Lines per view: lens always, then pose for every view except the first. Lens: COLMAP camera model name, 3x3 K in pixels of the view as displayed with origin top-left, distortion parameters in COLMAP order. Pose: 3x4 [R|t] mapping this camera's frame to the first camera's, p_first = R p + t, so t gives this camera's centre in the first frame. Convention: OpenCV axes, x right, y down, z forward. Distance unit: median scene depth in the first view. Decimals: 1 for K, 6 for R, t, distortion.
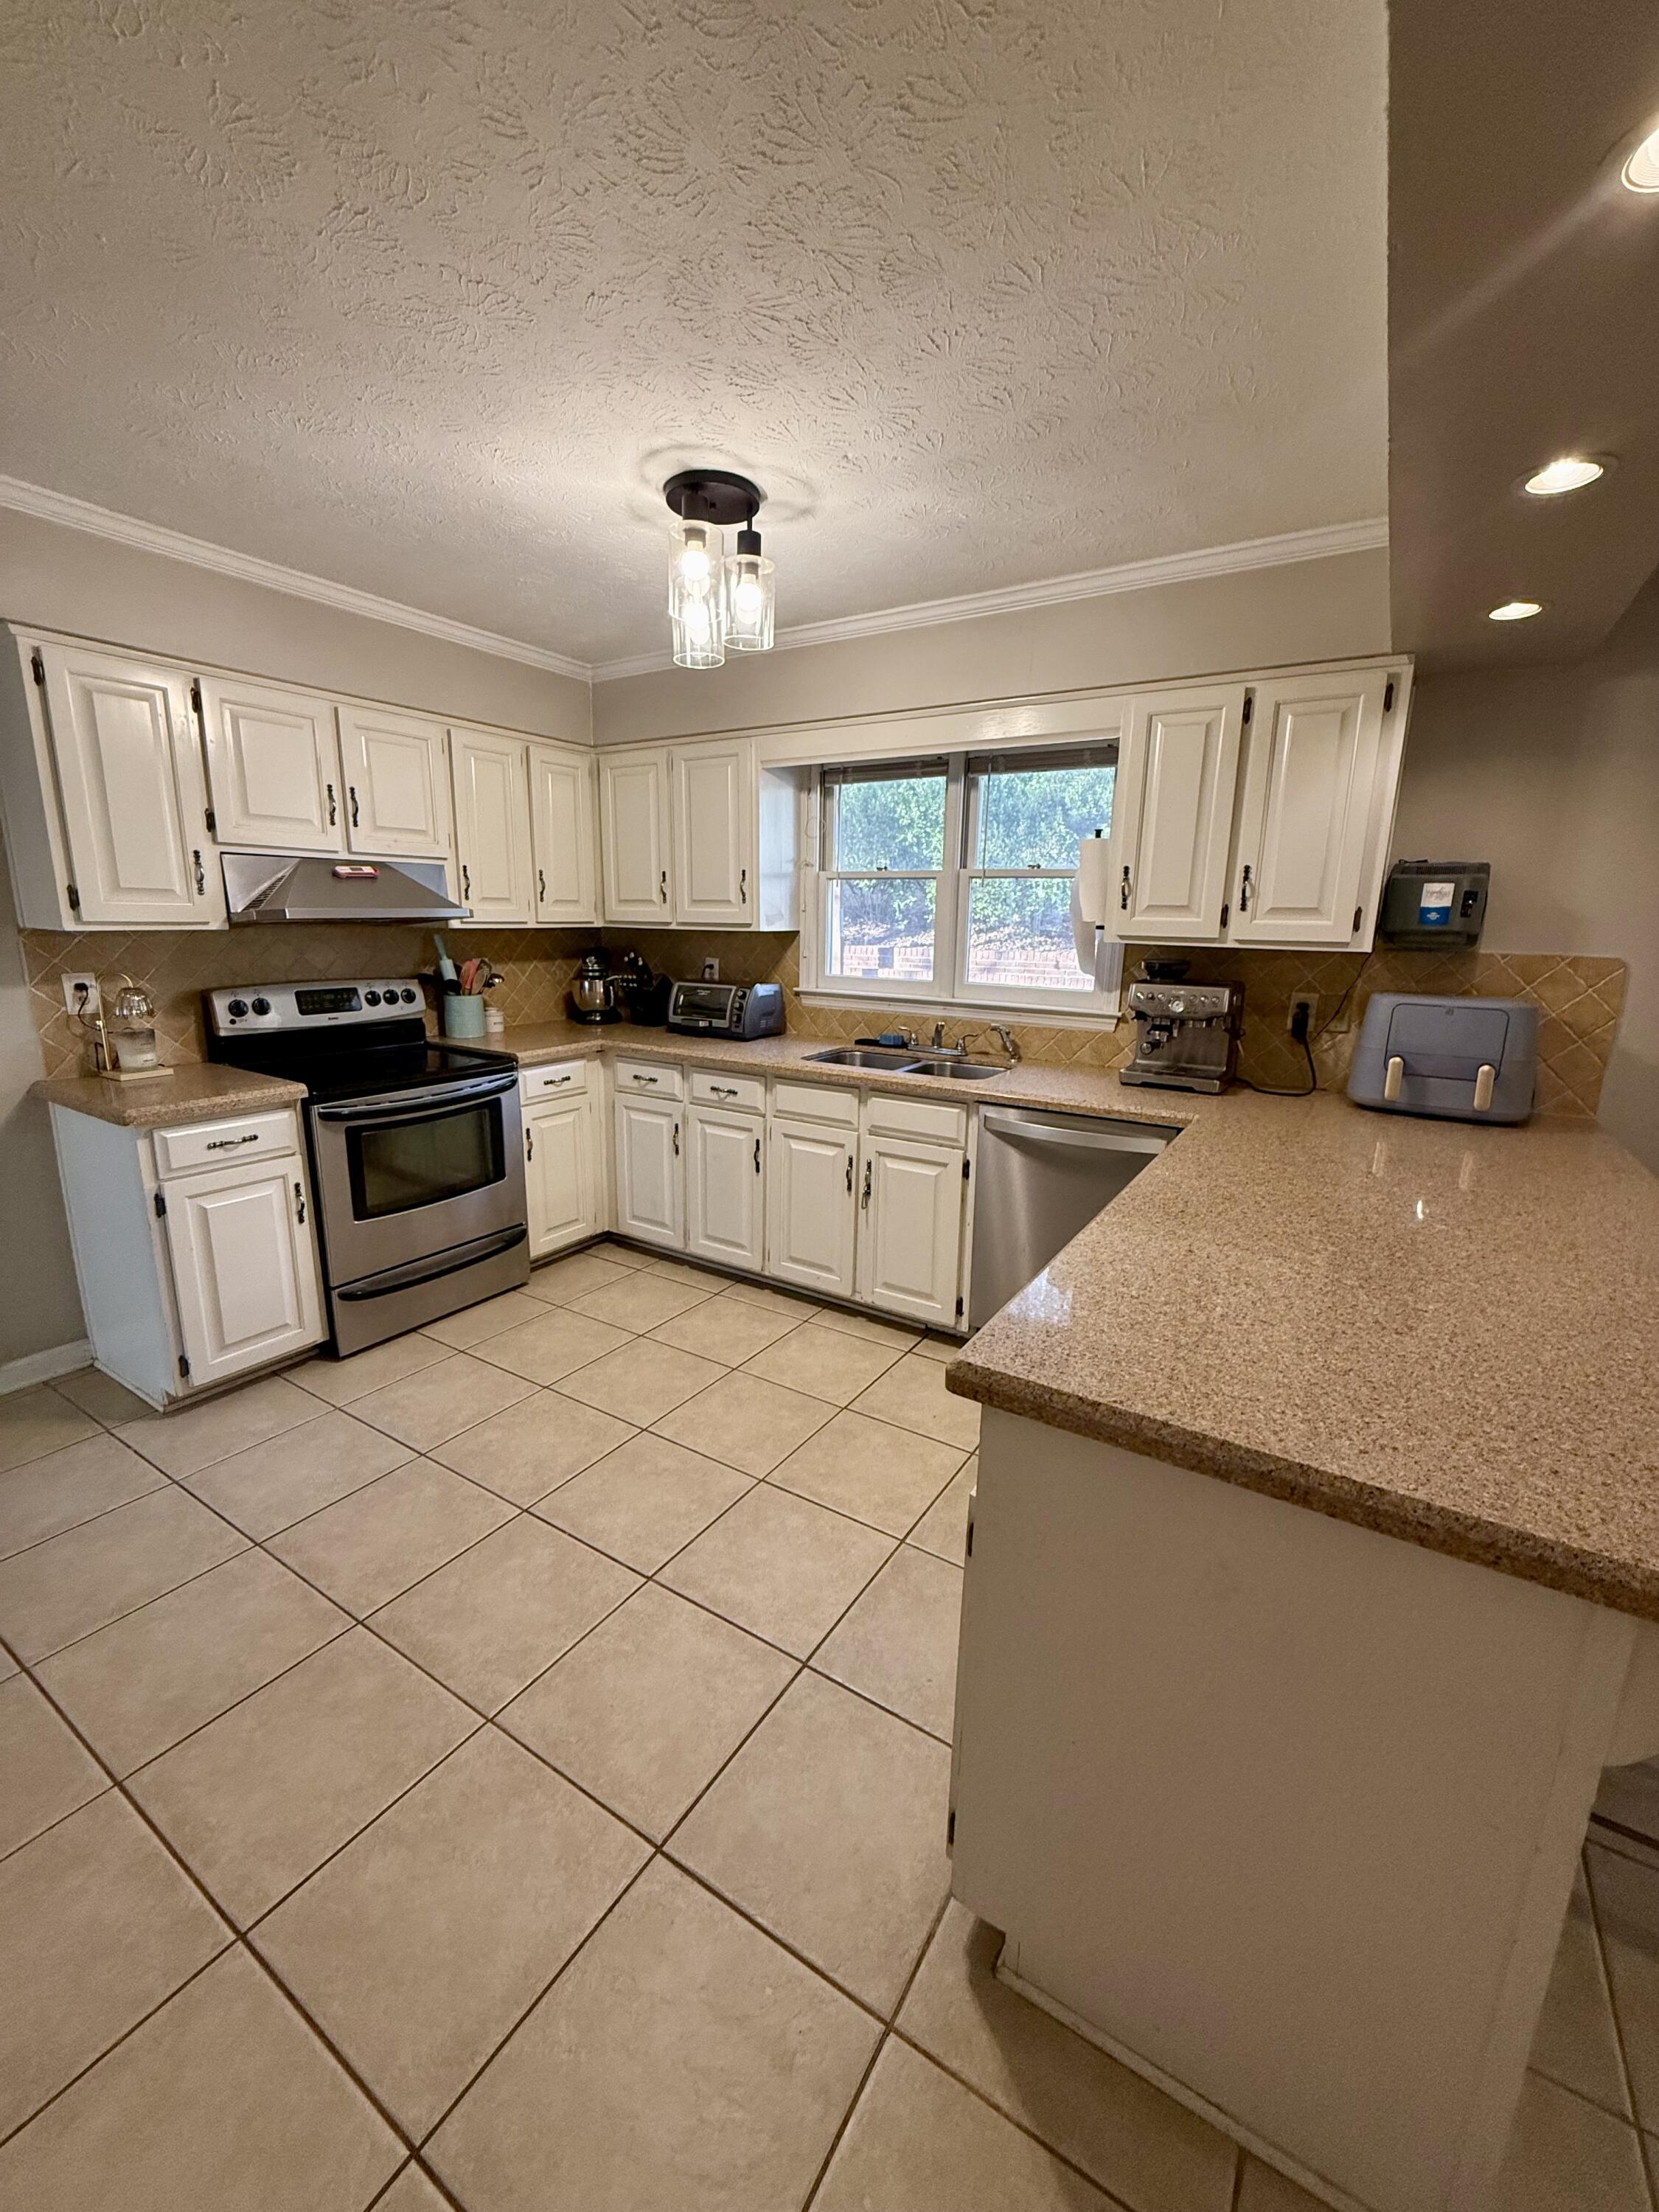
lens RADIAL K [[877.6, 0, 831.6], [0, 877.6, 1102.8], [0, 0, 1]] dist [0.000779, 0.000042]
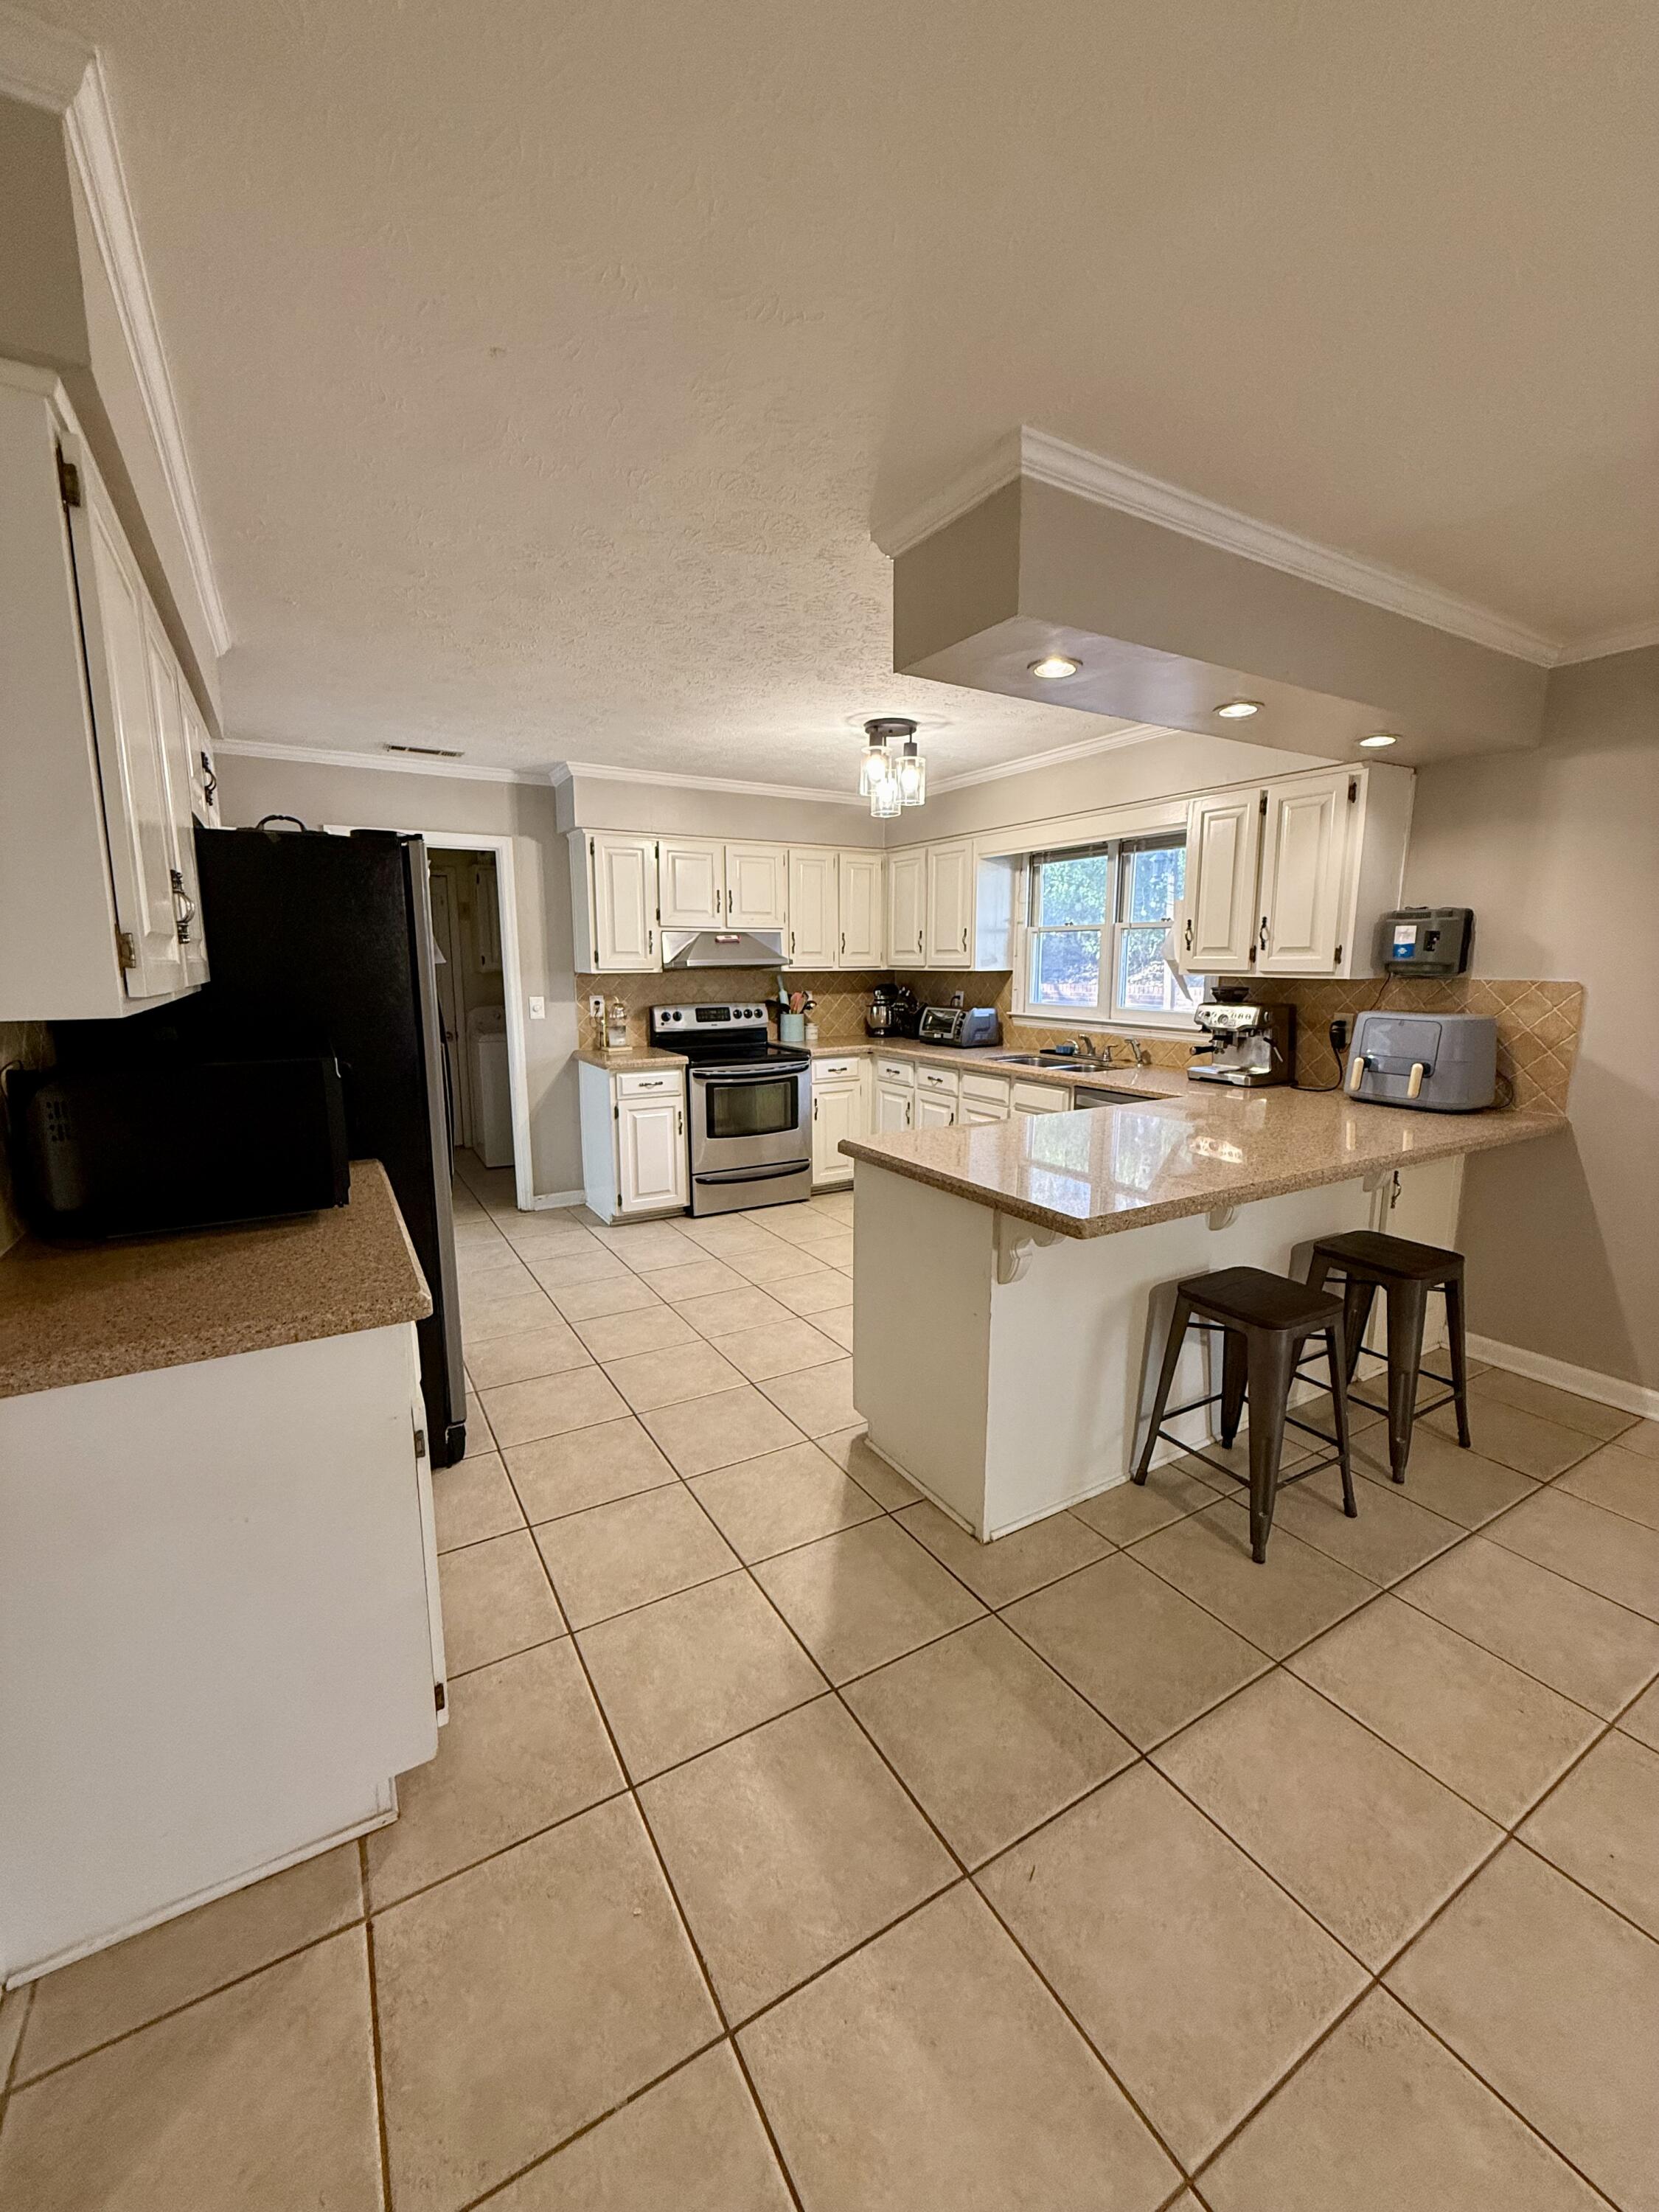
lens RADIAL K [[877.6, 0, 831.6], [0, 877.6, 1102.8], [0, 0, 1]] dist [0.000779, 0.000042]
pose [[0.891067, 0.055929, -0.450413, 0.407712], [-0.079831, 0.996221, -0.034229, 0.094293], [0.446796, 0.066457, 0.892164, -0.399082]]
